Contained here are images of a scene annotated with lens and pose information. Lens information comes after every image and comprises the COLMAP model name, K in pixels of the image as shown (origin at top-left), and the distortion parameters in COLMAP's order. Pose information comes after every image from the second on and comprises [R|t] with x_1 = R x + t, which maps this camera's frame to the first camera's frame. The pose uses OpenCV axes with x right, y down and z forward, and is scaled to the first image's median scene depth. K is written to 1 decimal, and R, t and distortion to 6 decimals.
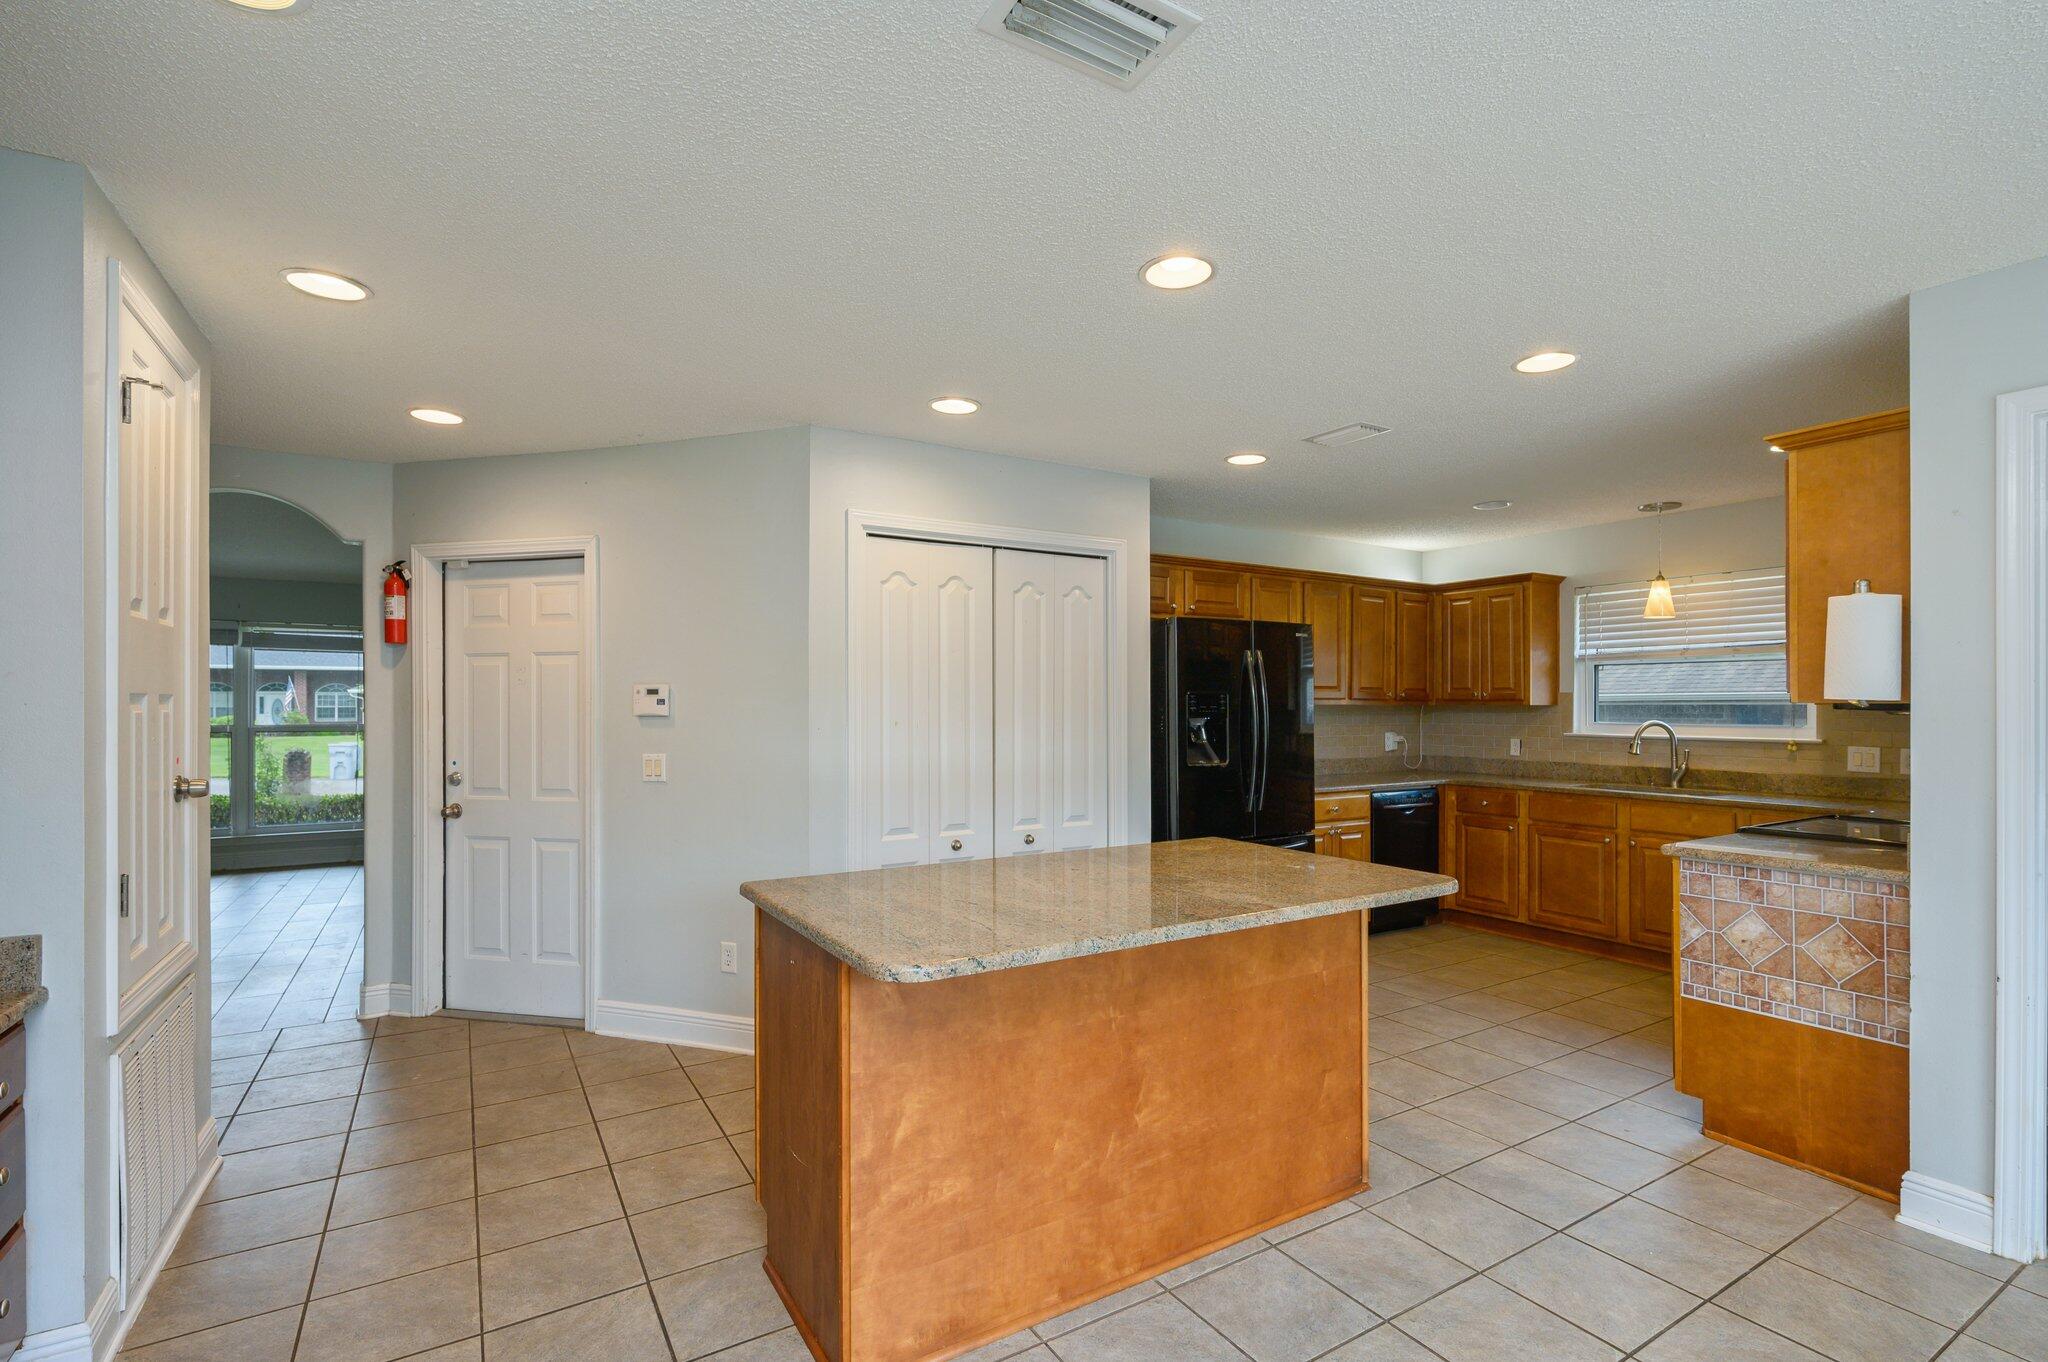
lens RADIAL K [[935.2, 0, 1044.4], [0, 935.2, 703.4], [0, 0, 1]] dist [0.000221, -0.000052]
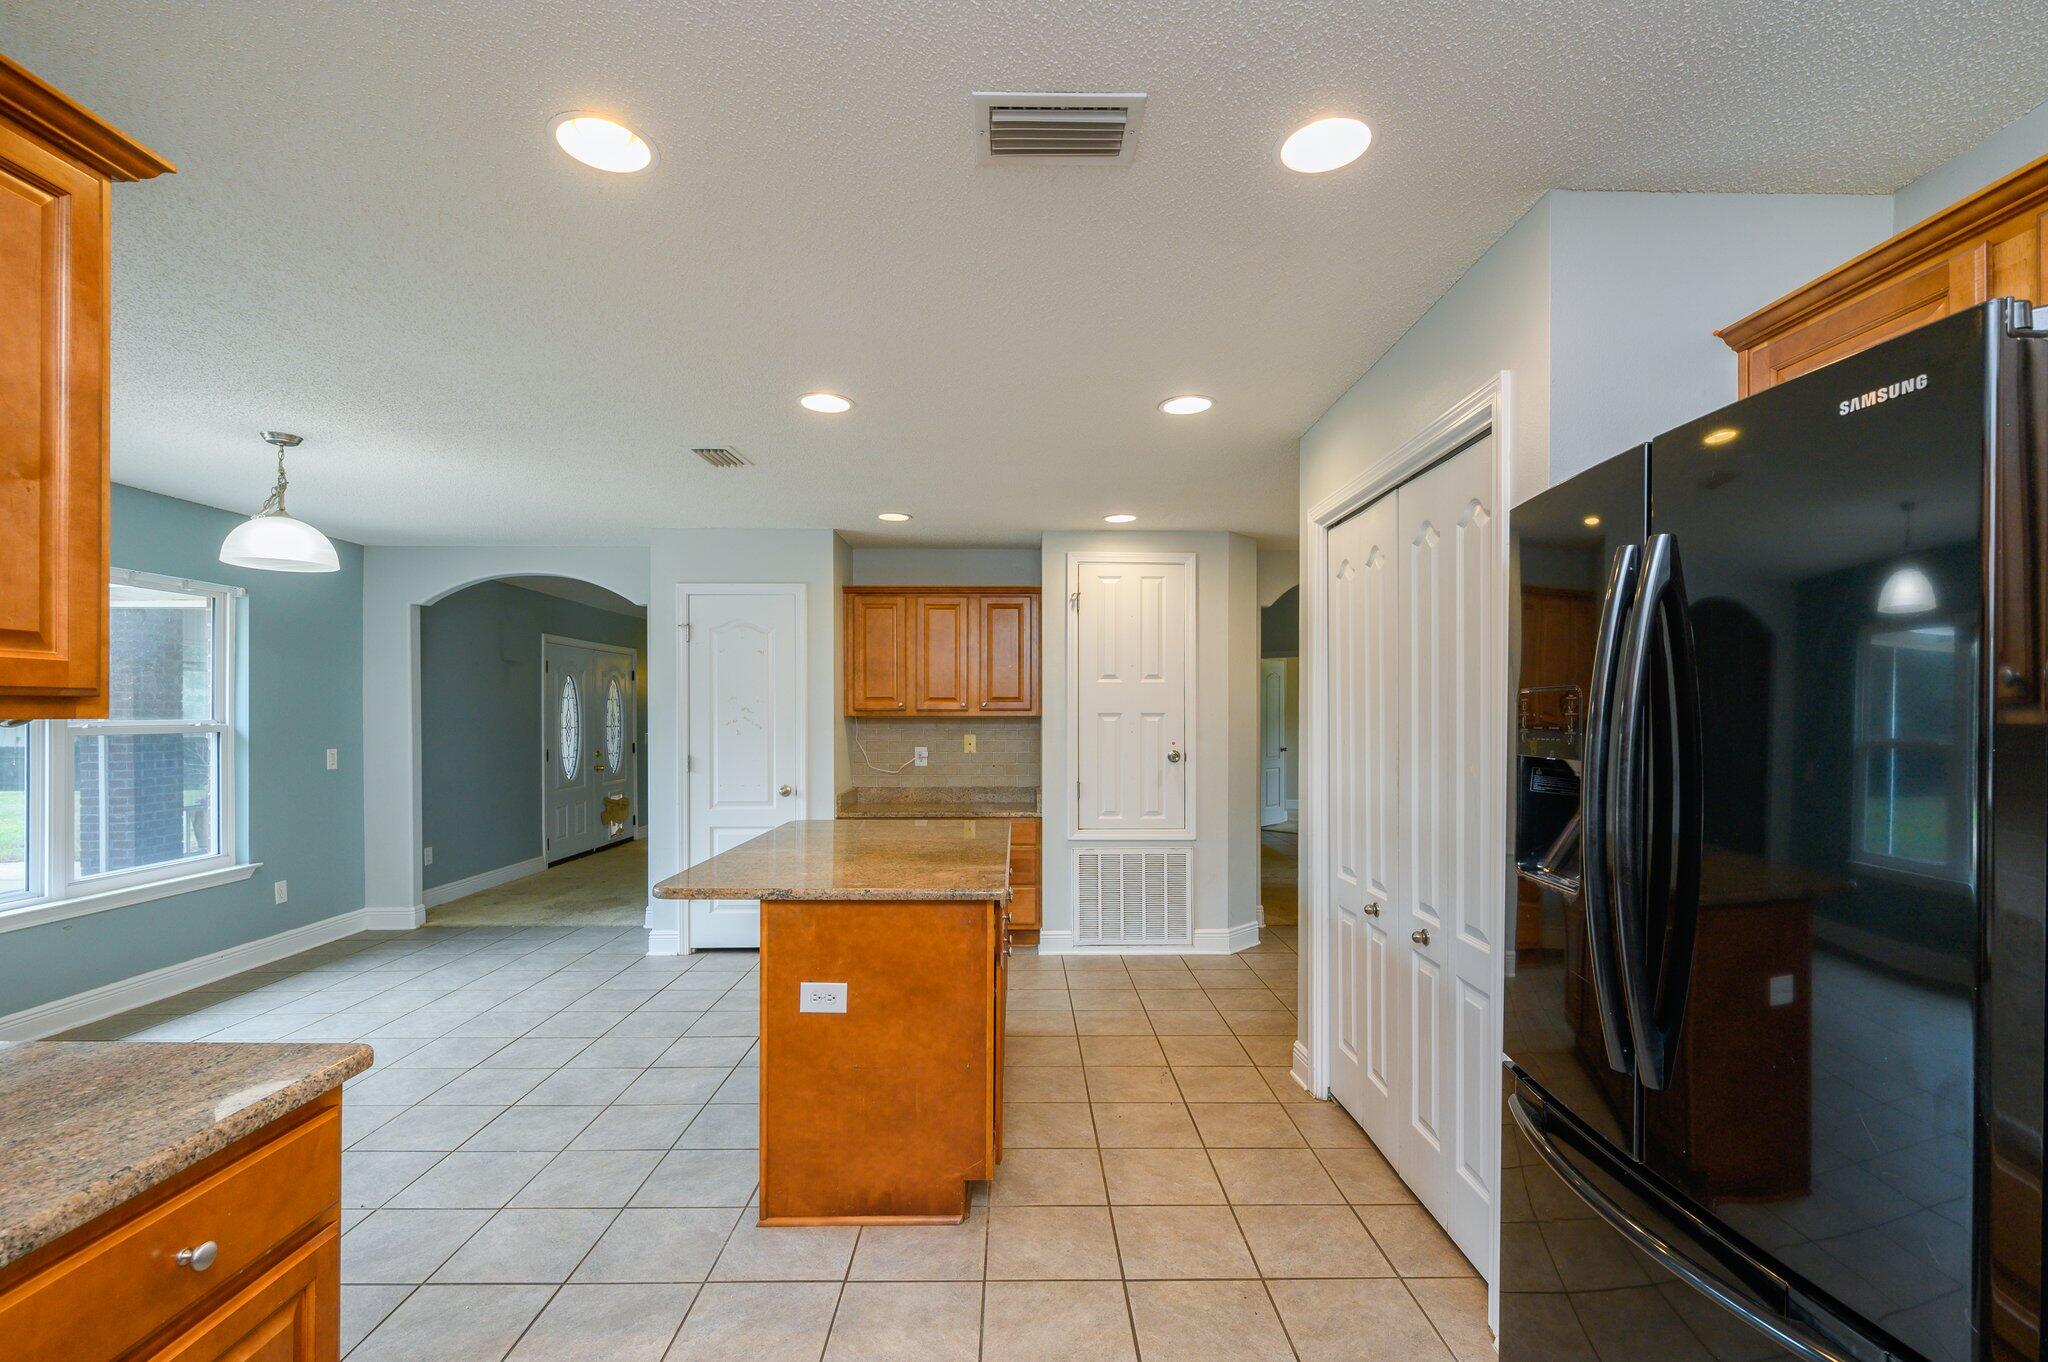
lens RADIAL K [[935.2, 0, 1040.5], [0, 935.2, 714.8], [0, 0, 1]] dist [0.000221, -0.000052]
pose [[-0.514784, -0.001321, -0.857319, 0.678575], [0.000301, 0.999998, -0.001721, -0.000344], [0.857320, -0.001144, -0.514783, 1.158391]]
